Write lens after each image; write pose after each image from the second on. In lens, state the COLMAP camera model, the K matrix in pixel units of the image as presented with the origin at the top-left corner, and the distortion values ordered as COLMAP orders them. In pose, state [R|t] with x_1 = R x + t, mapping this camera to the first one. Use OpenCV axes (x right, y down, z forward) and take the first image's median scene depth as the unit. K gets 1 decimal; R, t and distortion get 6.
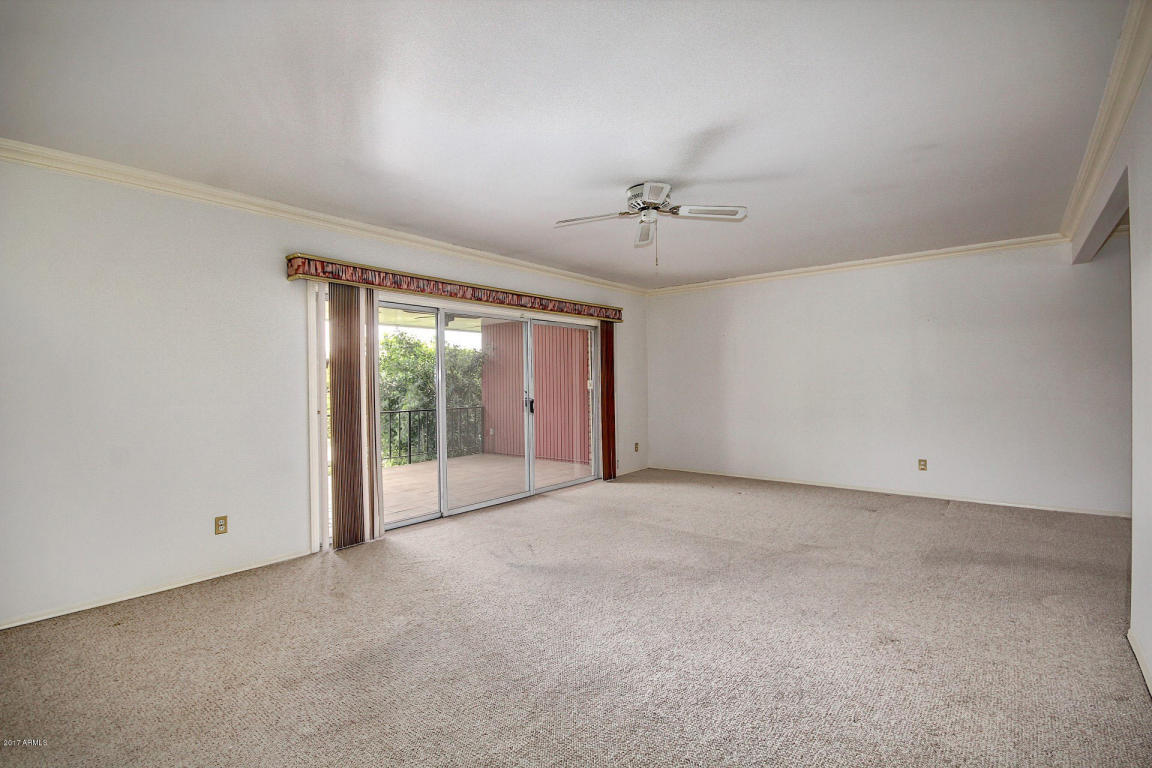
lens RADIAL K [[529.0, 0, 579.2], [0, 529.0, 395.5], [0, 0, 1]] dist [-0.001526, -0.005491]
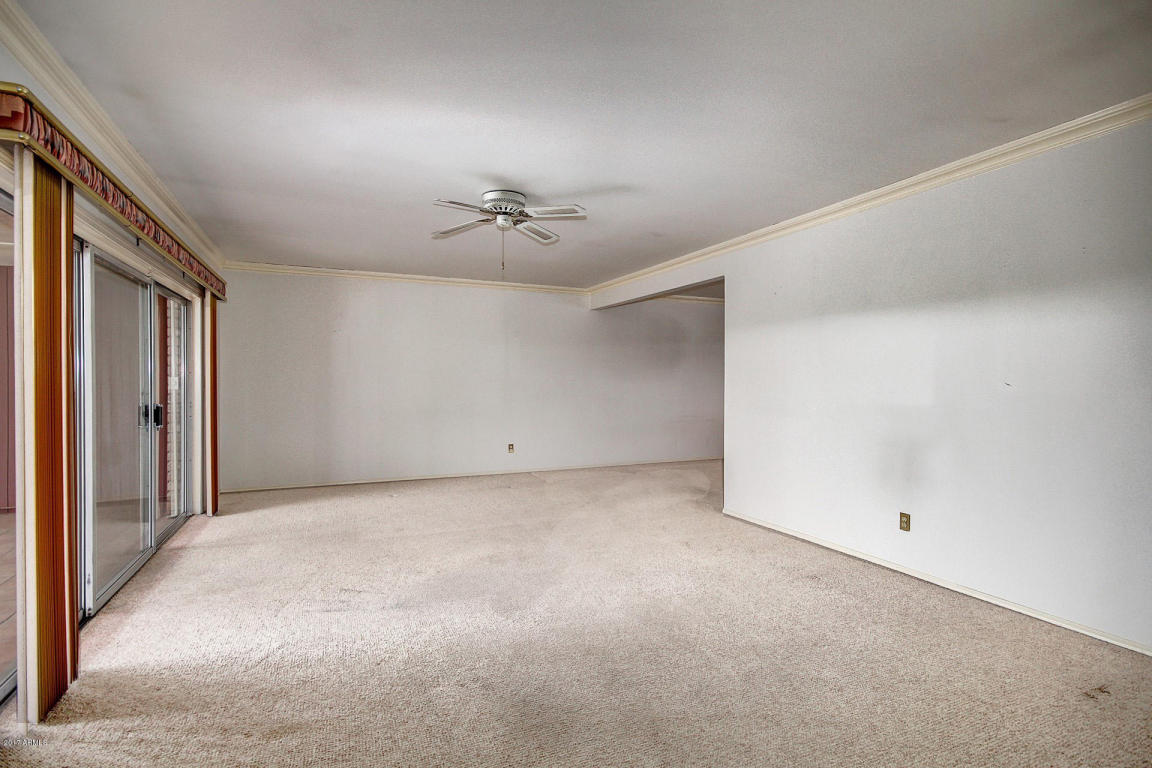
lens RADIAL K [[572.7, 0, 576.0], [0, 572.7, 383.6], [0, 0, 1]] dist [0.003880, 0.000194]
pose [[0.441388, 0.009595, 0.897265, -0.804203], [0.013963, 0.999748, -0.017560, 0.003701], [-0.897208, 0.020279, 0.441143, 0.375024]]
